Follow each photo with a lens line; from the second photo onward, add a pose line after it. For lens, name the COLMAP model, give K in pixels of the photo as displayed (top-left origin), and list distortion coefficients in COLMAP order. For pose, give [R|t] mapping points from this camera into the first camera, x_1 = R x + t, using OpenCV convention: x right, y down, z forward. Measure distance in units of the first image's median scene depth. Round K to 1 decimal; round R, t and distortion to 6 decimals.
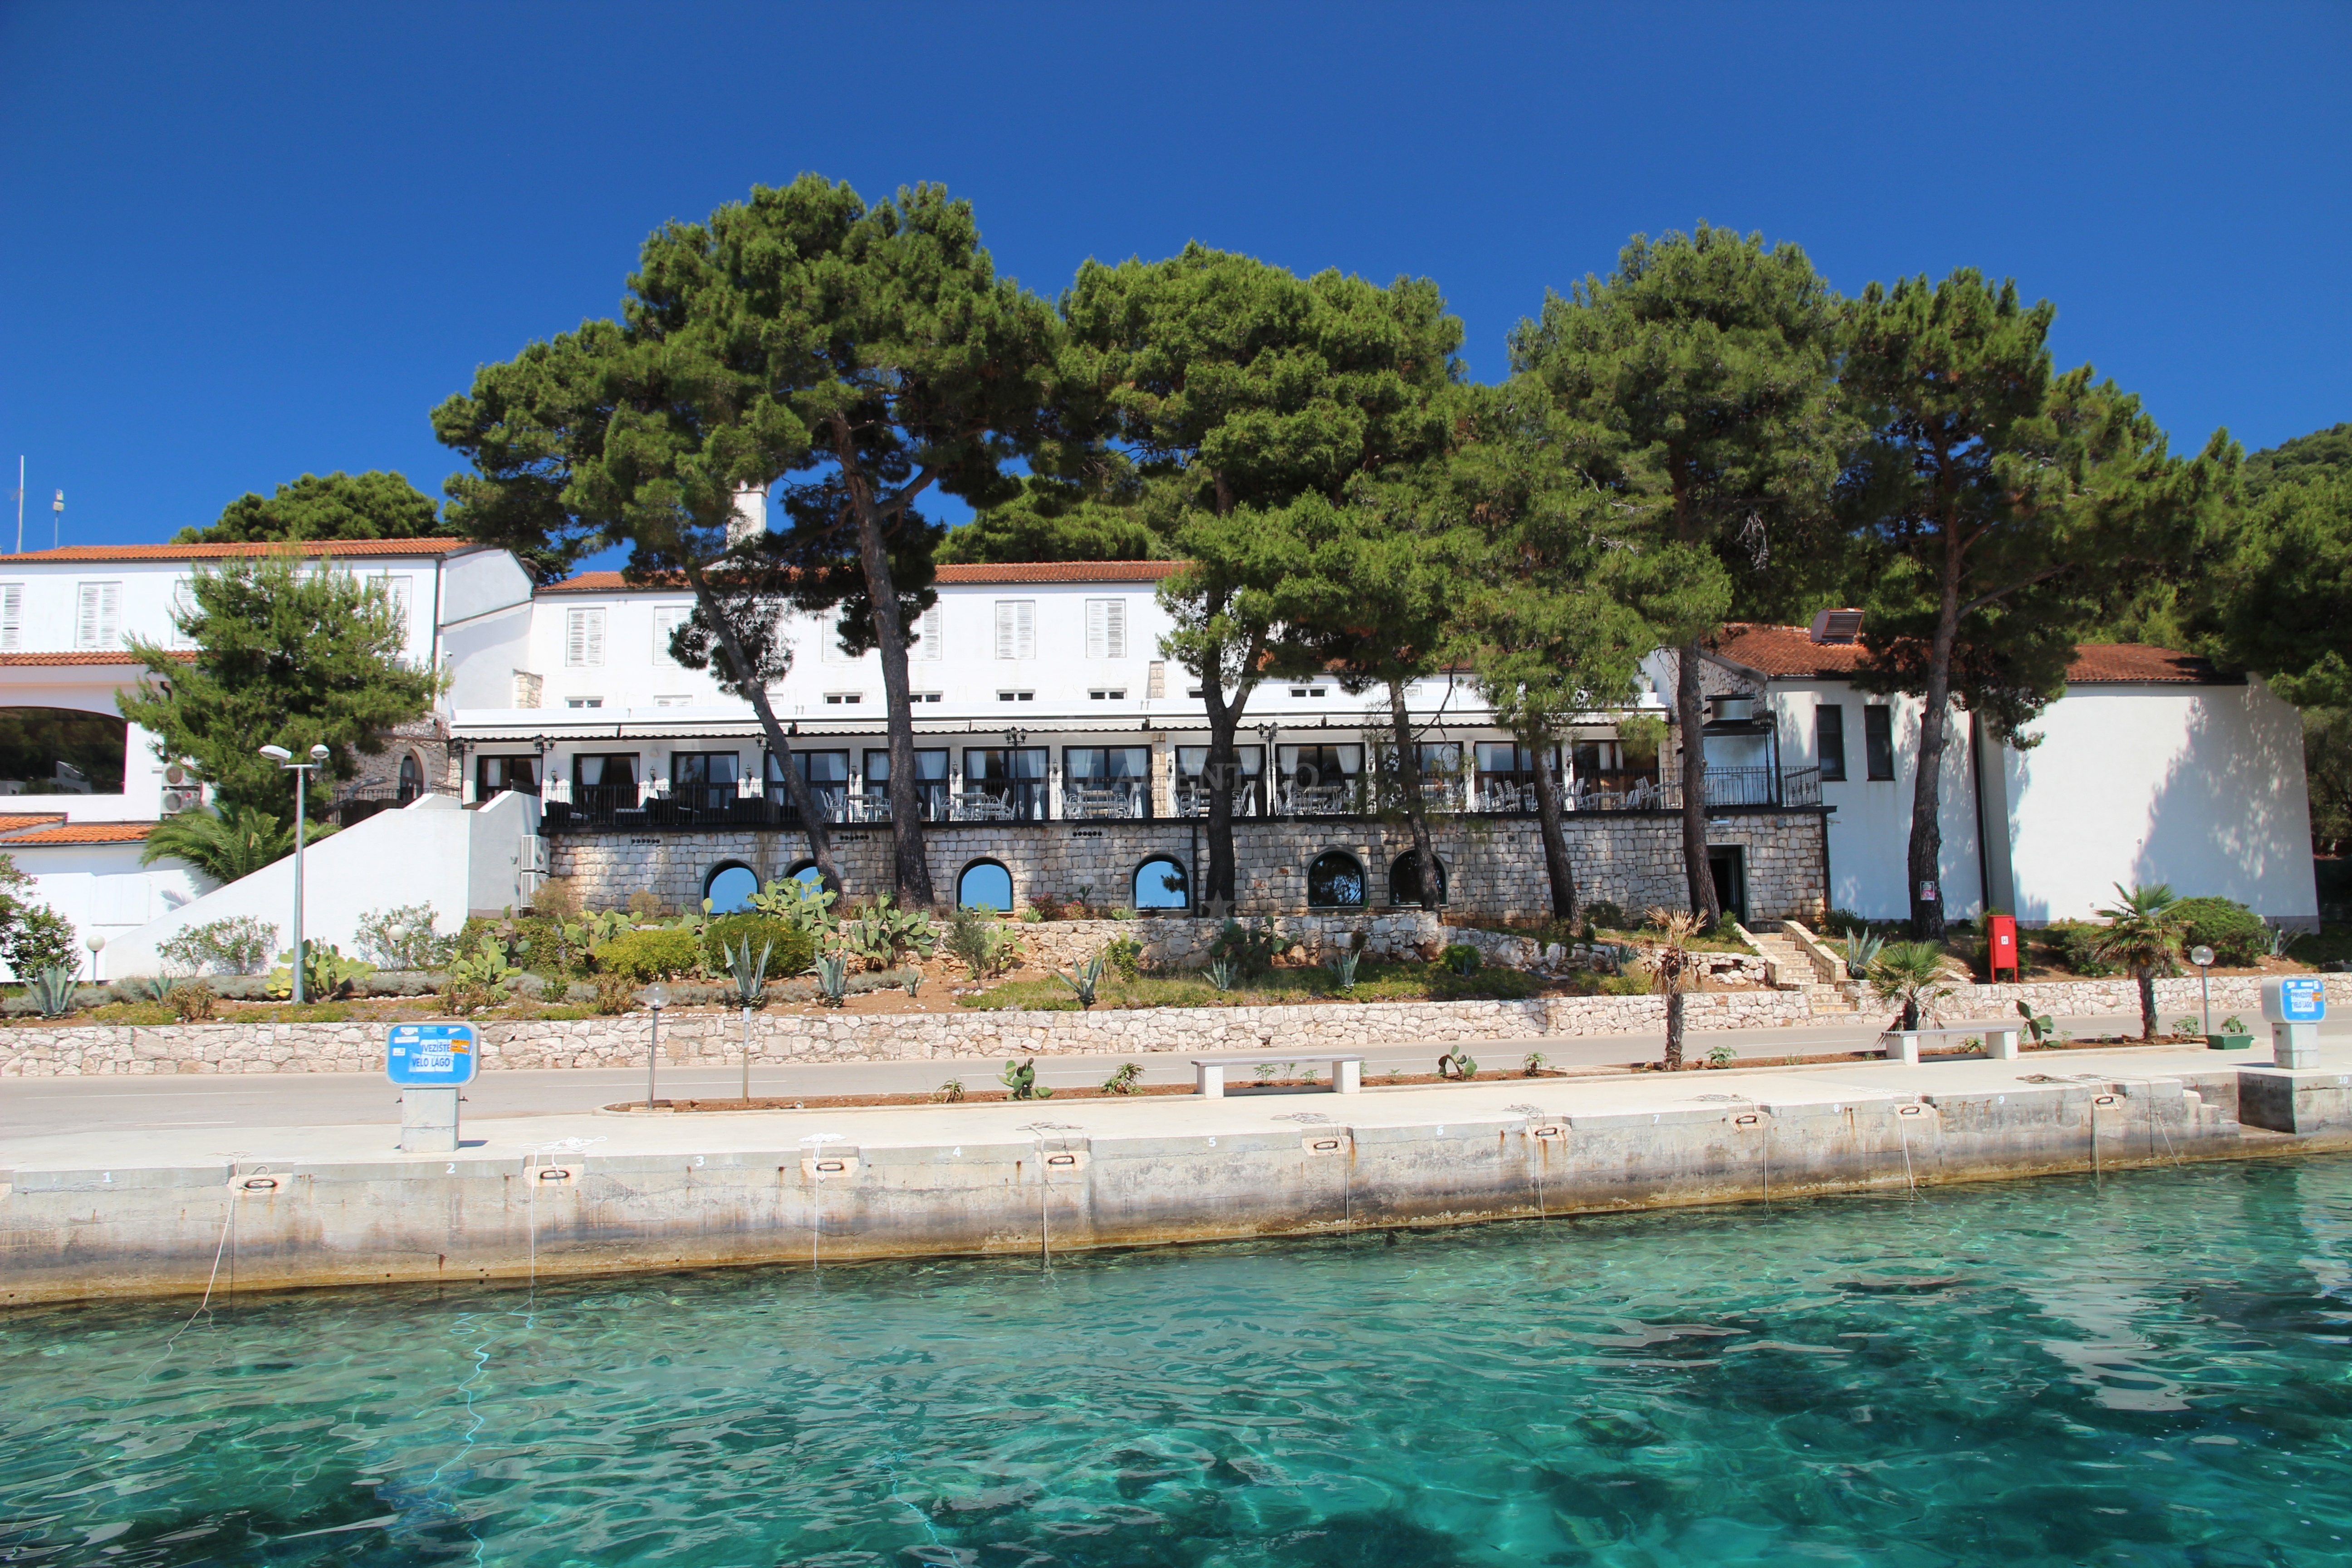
lens RADIAL K [[1667.2, 0, 1183.0], [0, 1667.2, 784.3], [0, 0, 1]] dist [-0.055274, 0.001955]
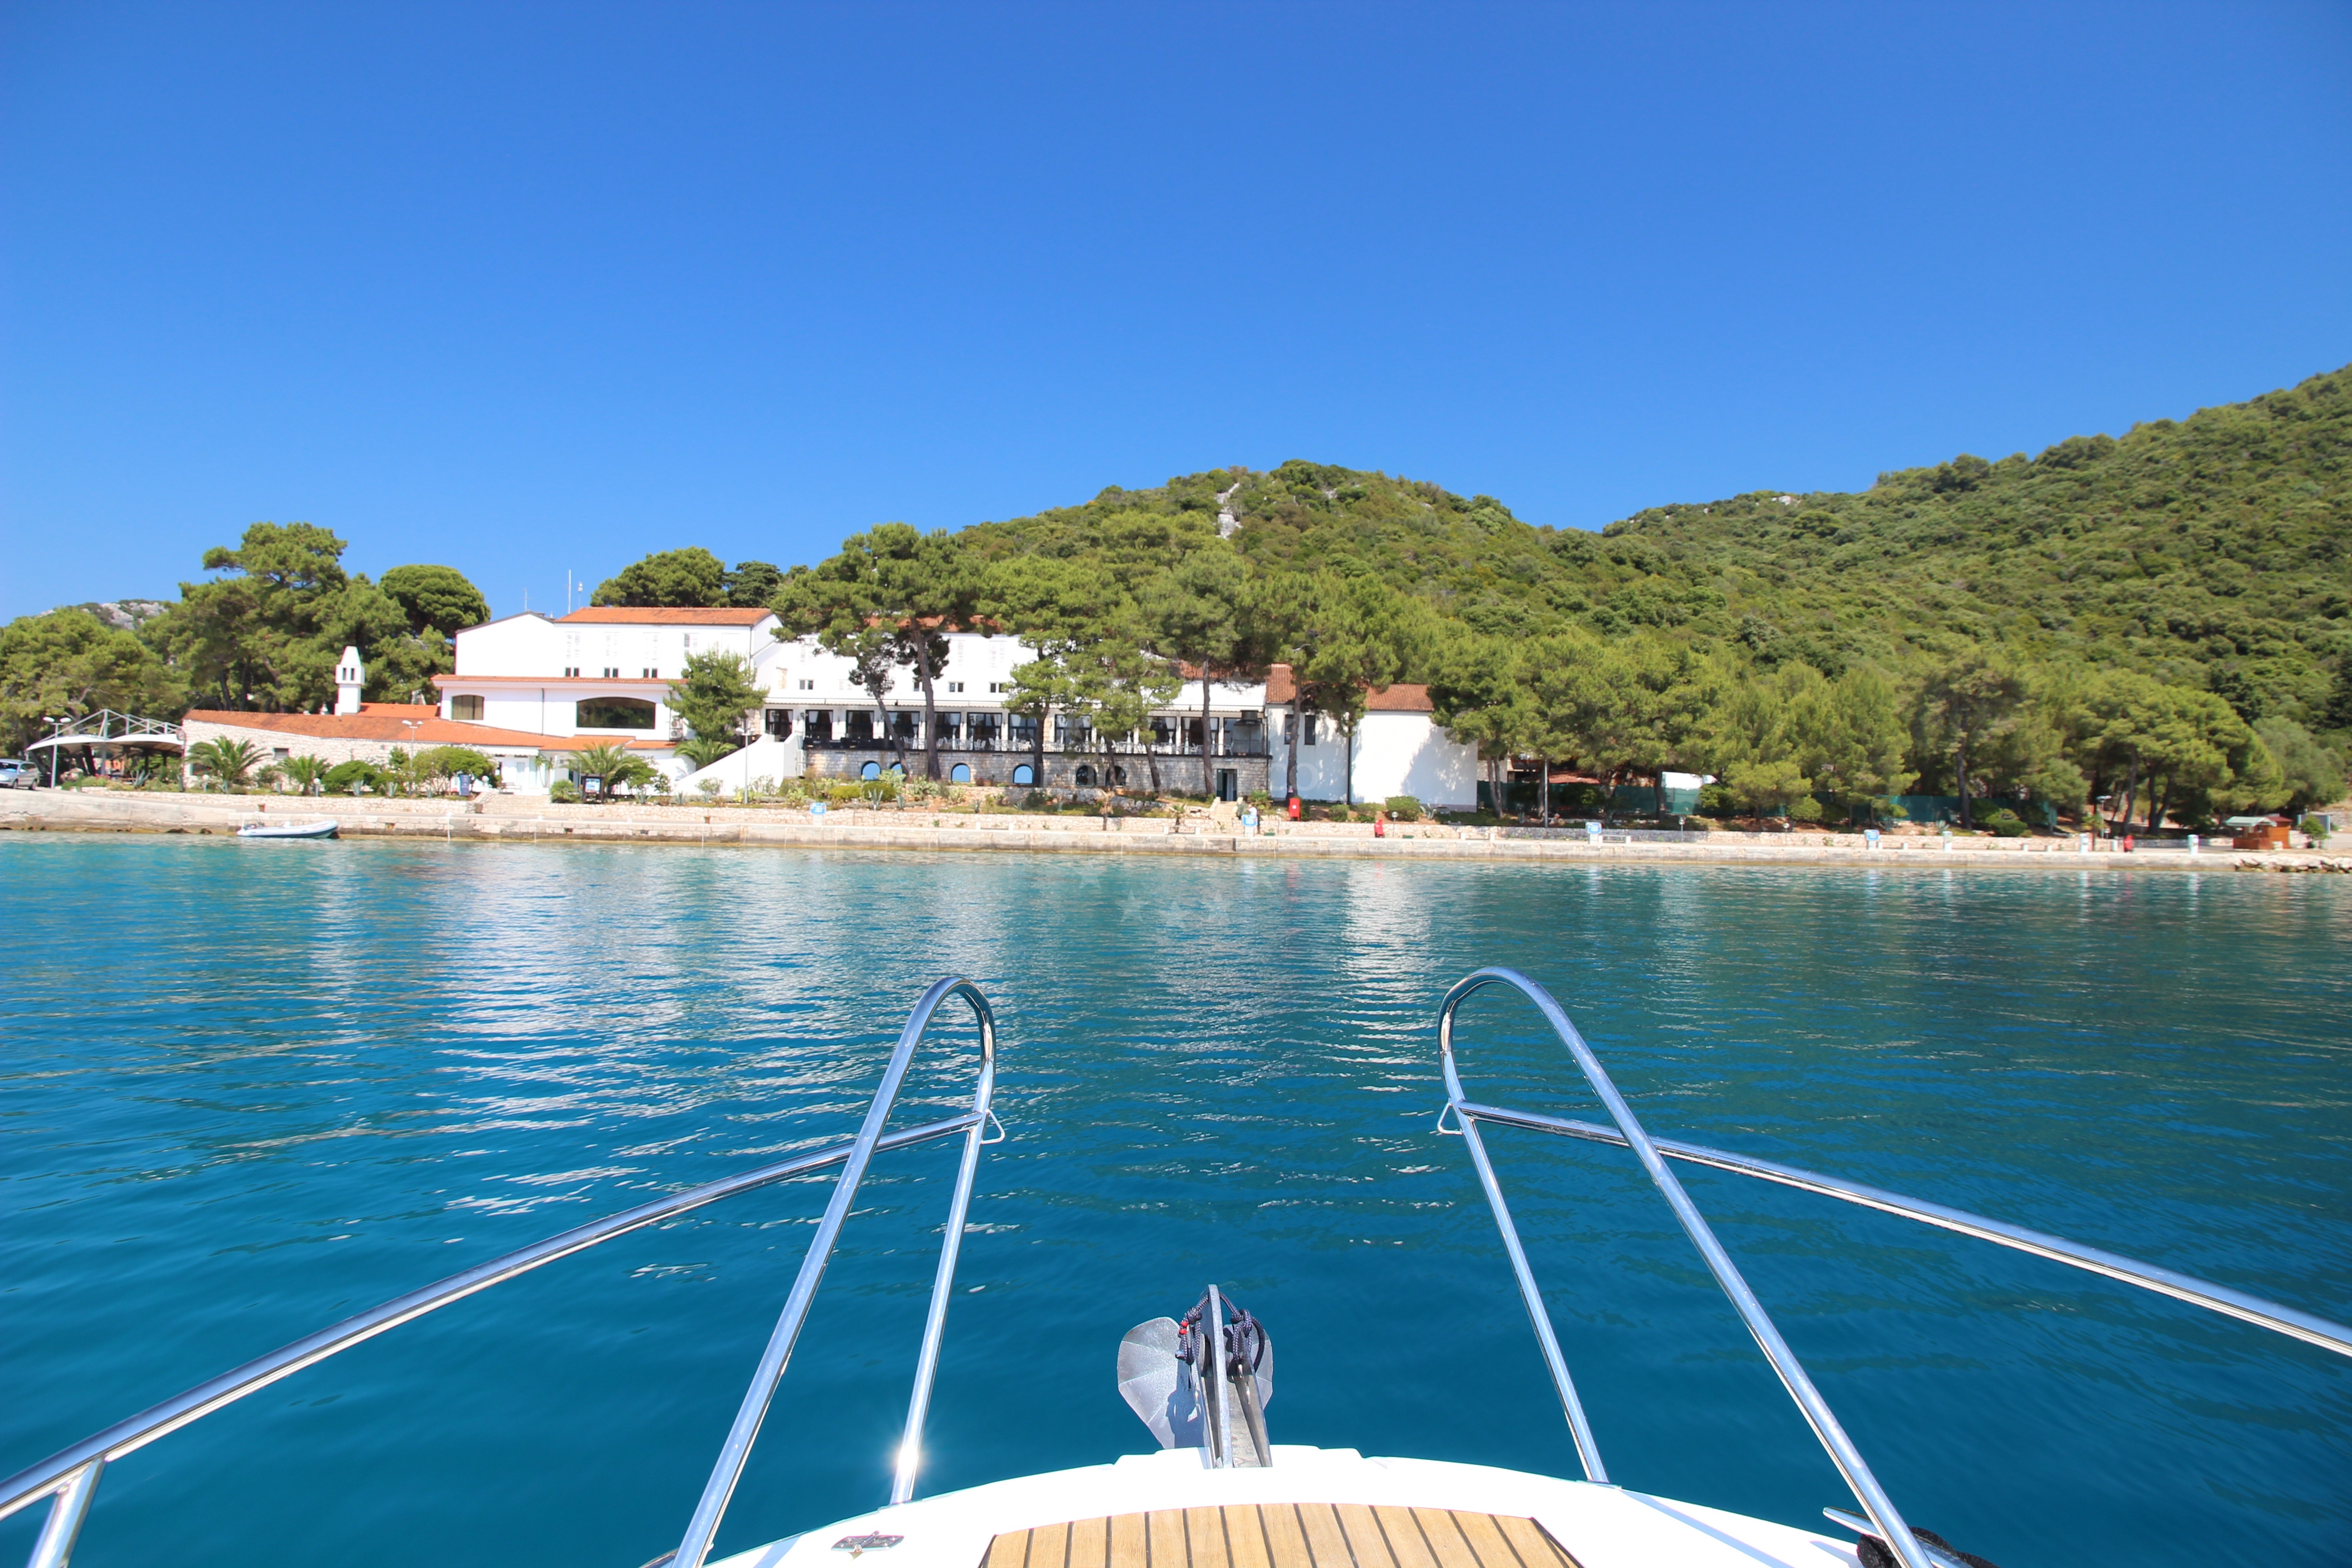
lens RADIAL K [[1667.2, 0, 1171.2], [0, 1667.2, 784.4], [0, 0, 1]] dist [-0.055274, 0.001955]
pose [[0.995754, 0.037761, -0.083949, 0.490452], [-0.031233, 0.996484, 0.077750, -0.156022], [0.086590, -0.074797, 0.993432, -1.823323]]
